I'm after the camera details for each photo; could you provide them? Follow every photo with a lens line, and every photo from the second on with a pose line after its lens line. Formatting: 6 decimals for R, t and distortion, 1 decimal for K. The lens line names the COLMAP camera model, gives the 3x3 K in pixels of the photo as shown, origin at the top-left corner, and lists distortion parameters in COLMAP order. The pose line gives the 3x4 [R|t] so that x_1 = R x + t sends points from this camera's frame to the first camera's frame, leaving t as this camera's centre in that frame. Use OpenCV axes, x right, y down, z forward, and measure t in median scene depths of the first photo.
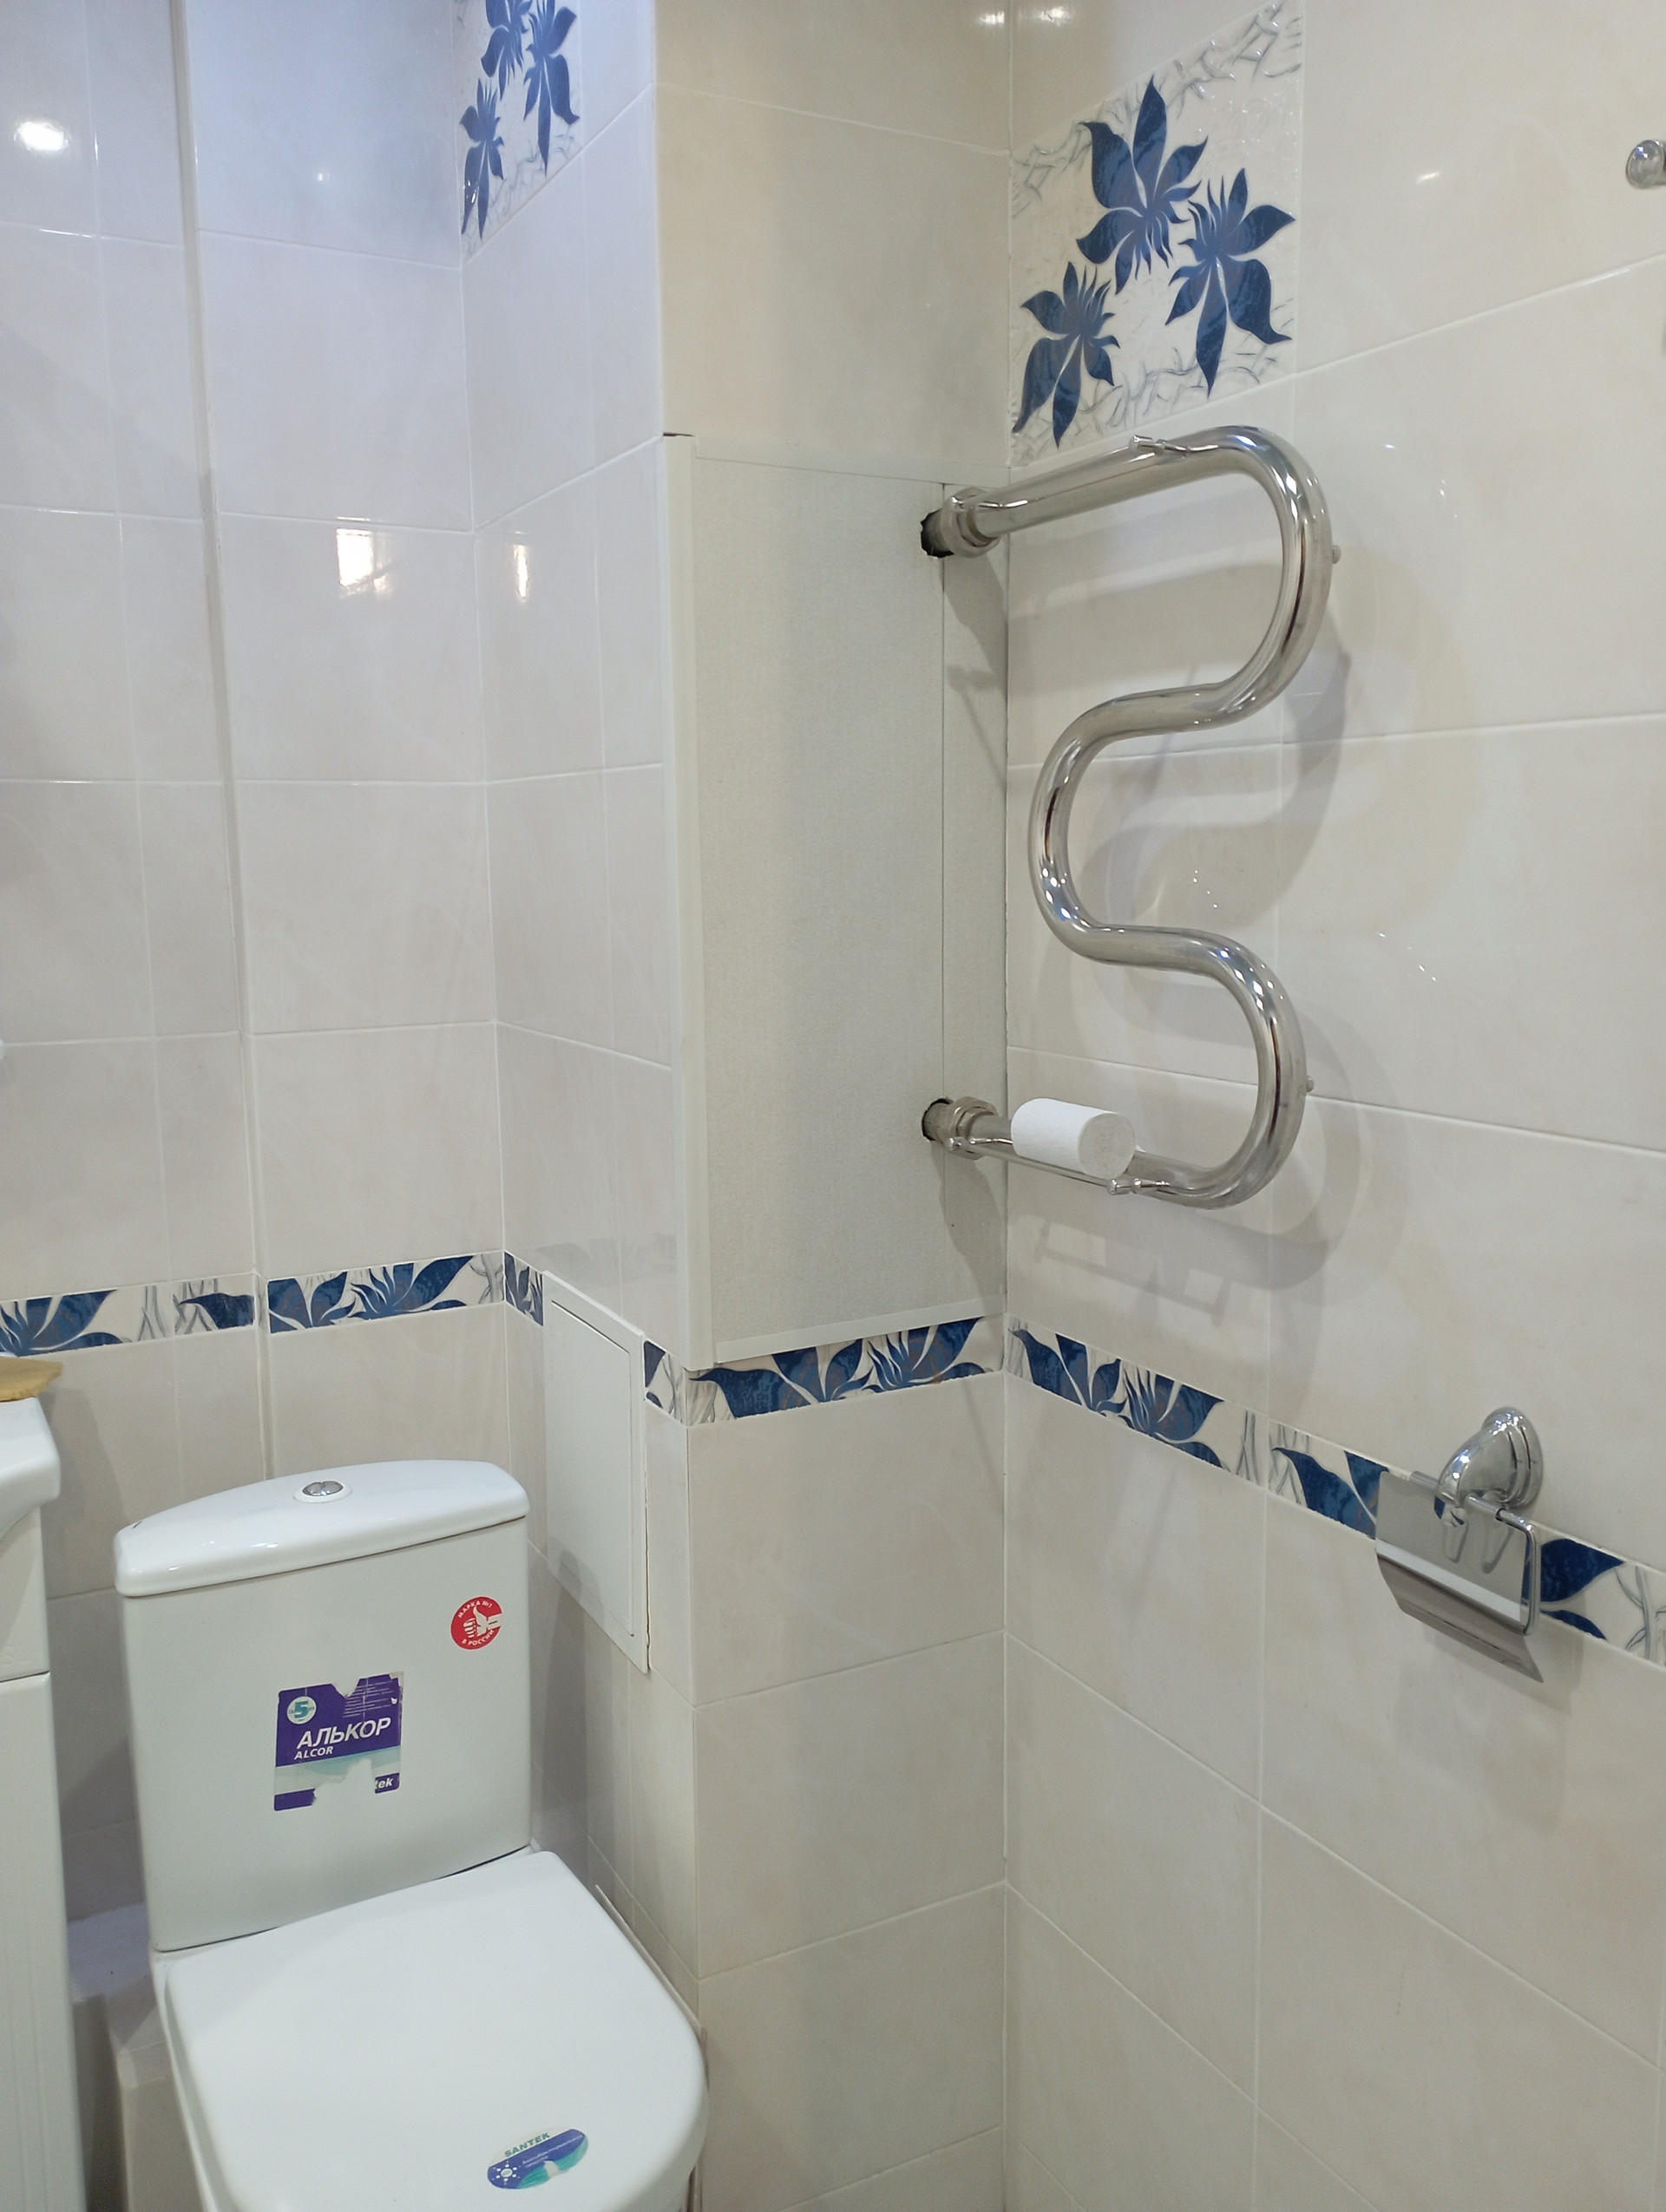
lens RADIAL K [[1821.8, 0, 840.0], [0, 1821.8, 1105.4], [0, 0, 1]] dist [0.103519, -0.131372]
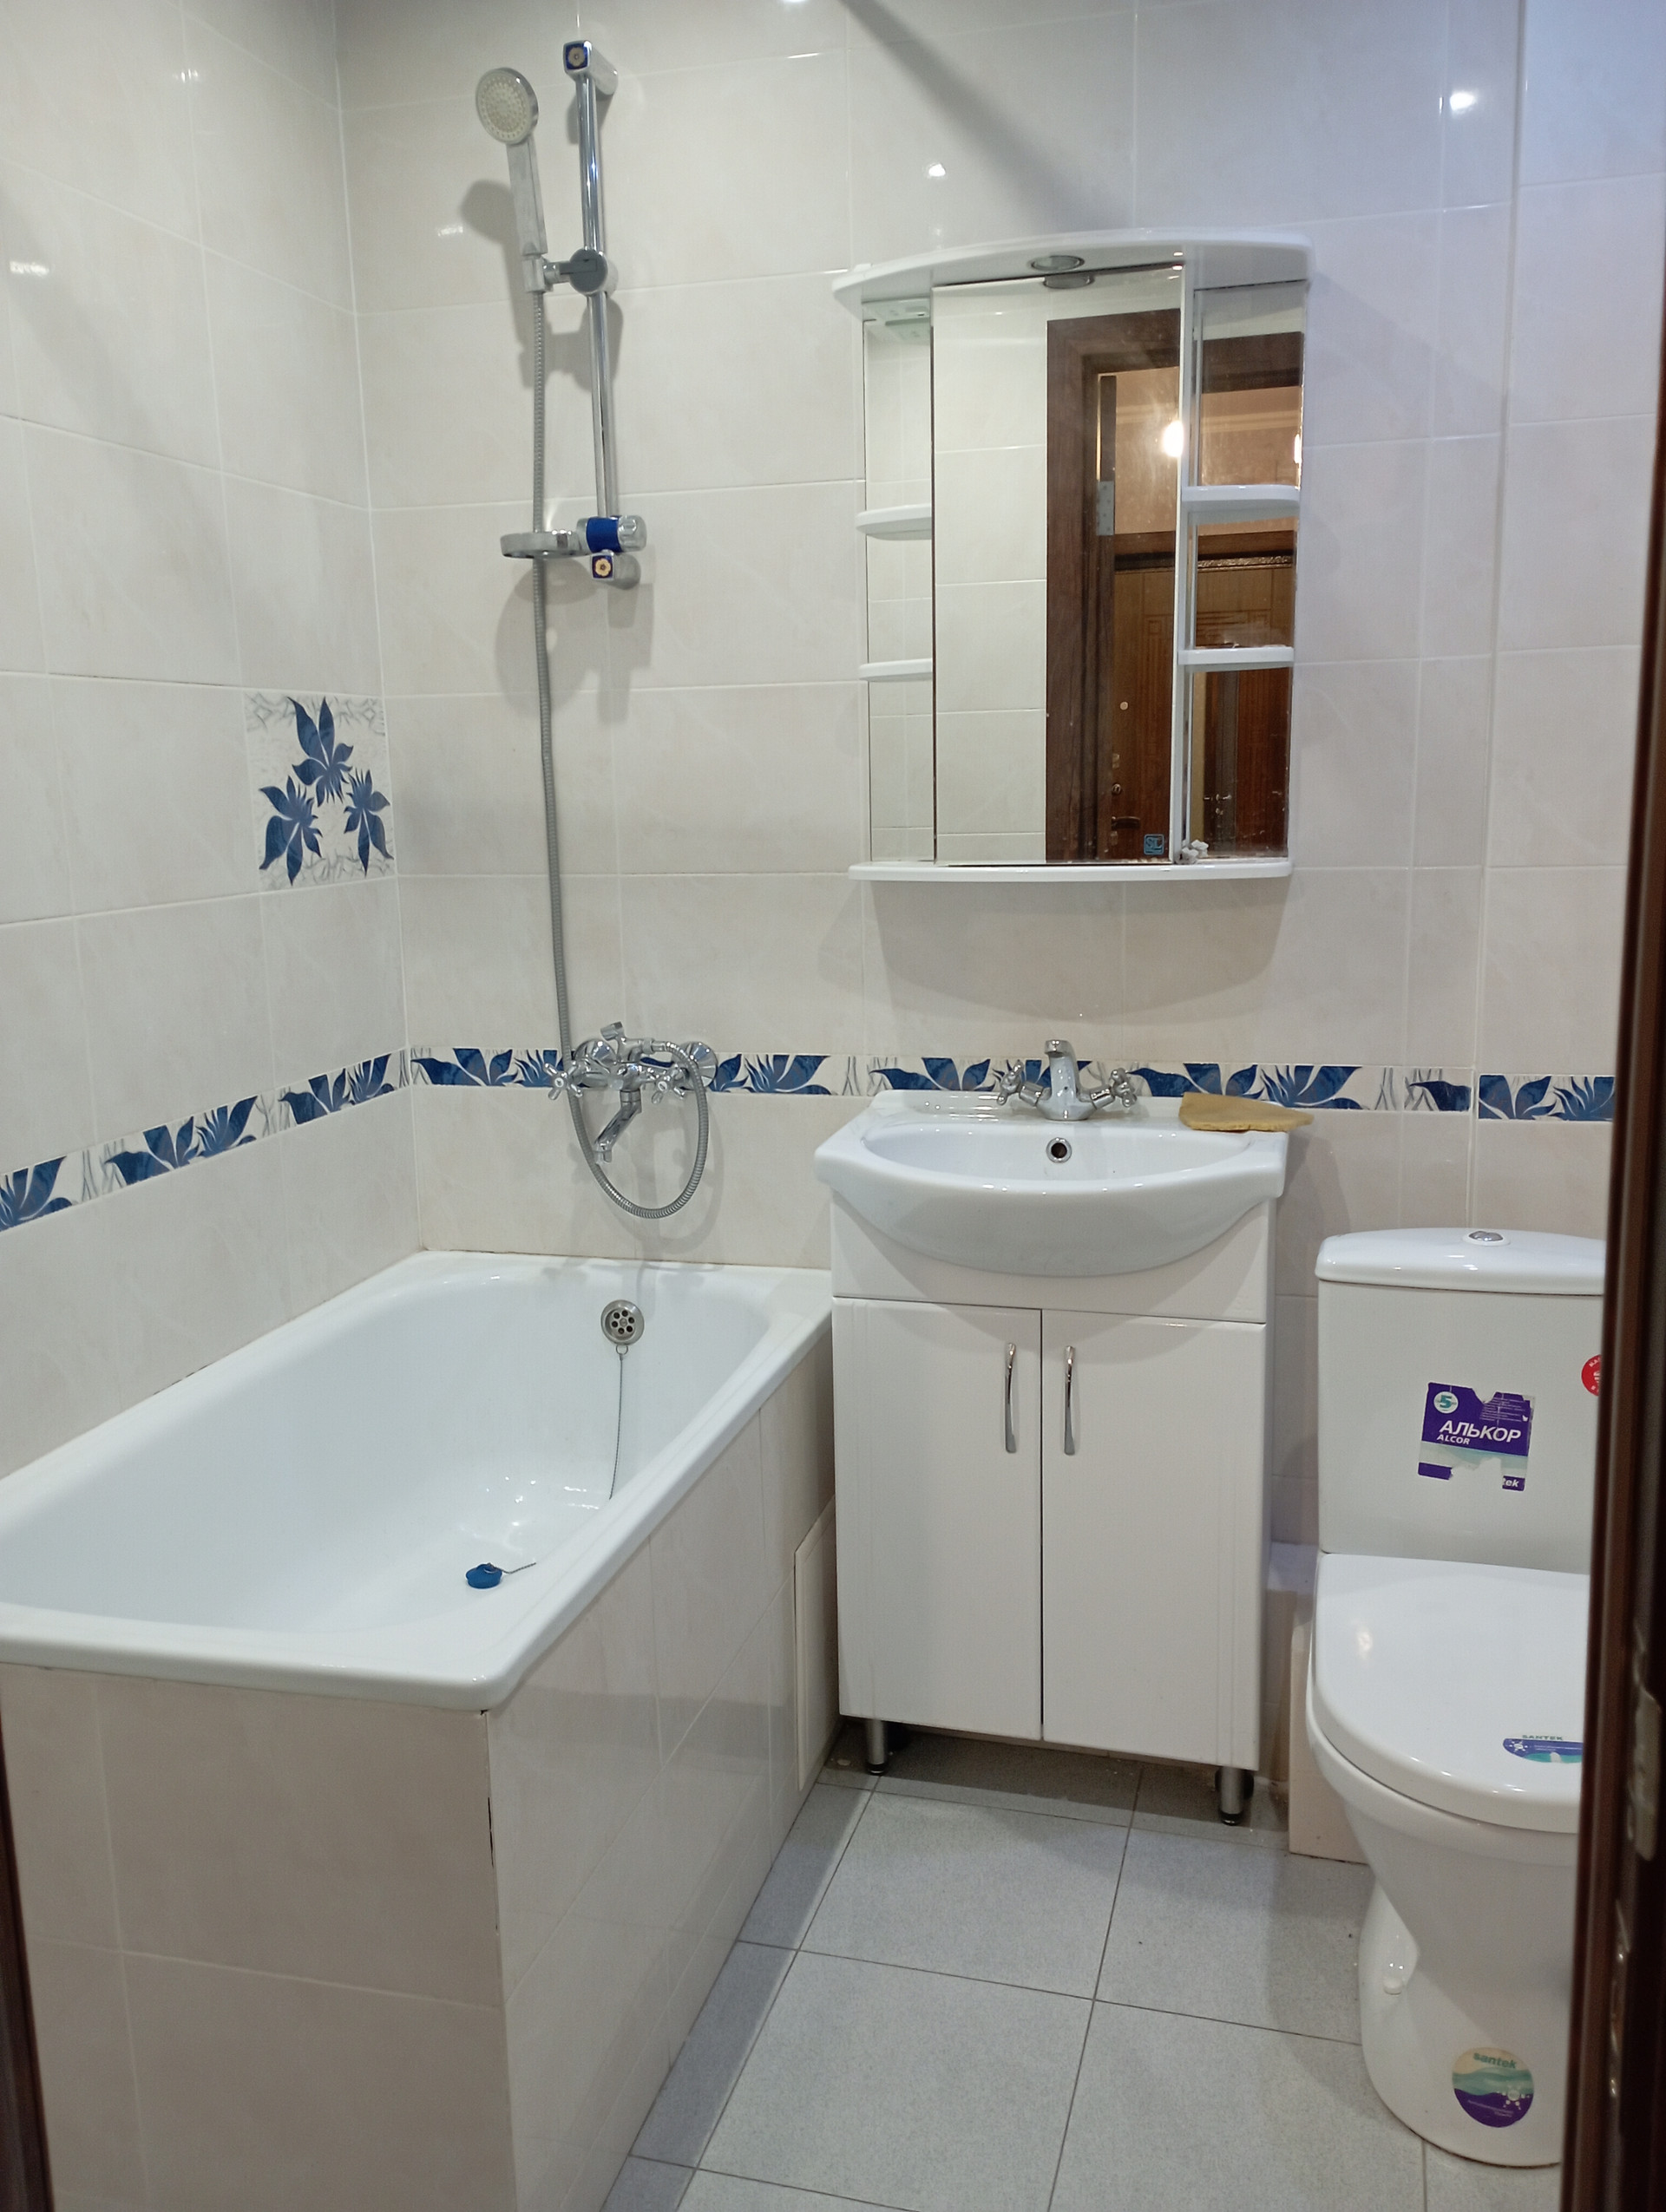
lens RADIAL K [[1821.8, 0, 840.0], [0, 1821.8, 1105.4], [0, 0, 1]] dist [0.103519, -0.131372]
pose [[0.730458, 0.118043, -0.672679, 0.202720], [-0.080219, 0.992961, 0.087138, 0.045725], [0.678230, -0.009689, 0.734786, -0.175648]]
